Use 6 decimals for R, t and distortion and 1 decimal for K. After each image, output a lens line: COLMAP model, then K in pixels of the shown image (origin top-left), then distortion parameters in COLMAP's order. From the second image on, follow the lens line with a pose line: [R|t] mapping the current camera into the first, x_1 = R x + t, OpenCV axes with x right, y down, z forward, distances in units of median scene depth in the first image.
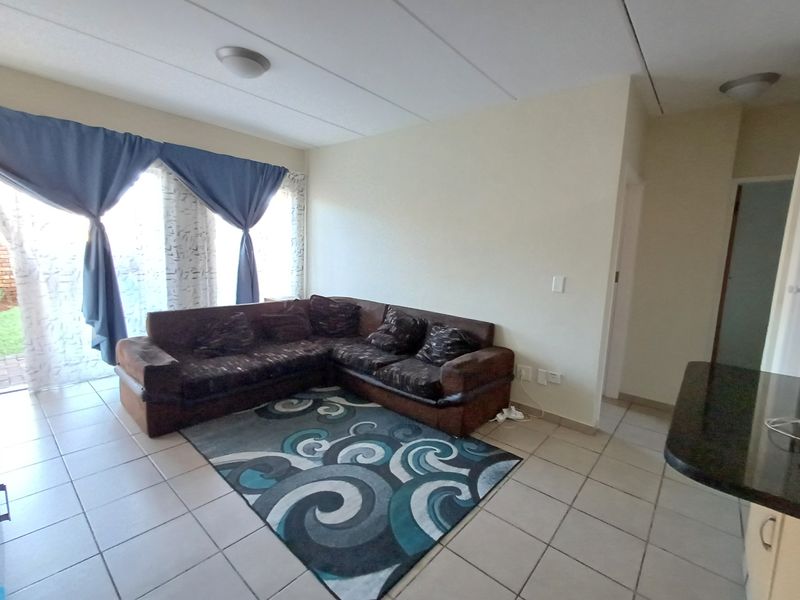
lens RADIAL K [[362.1, 0, 407.7], [0, 362.1, 298.3], [0, 0, 1]] dist [0.003049, -0.001426]
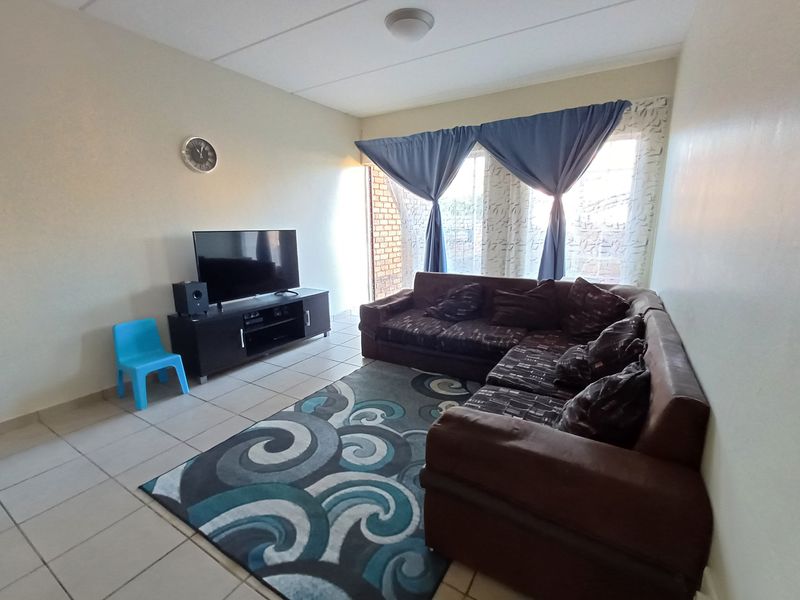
lens RADIAL K [[362.1, 0, 406.2], [0, 362.1, 298.7], [0, 0, 1]] dist [0.003049, -0.001426]
pose [[0.160749, 0.156275, -0.974545, 0.534178], [-0.109577, 0.984107, 0.139734, -0.041125], [0.980894, 0.084325, 0.175318, 0.732450]]
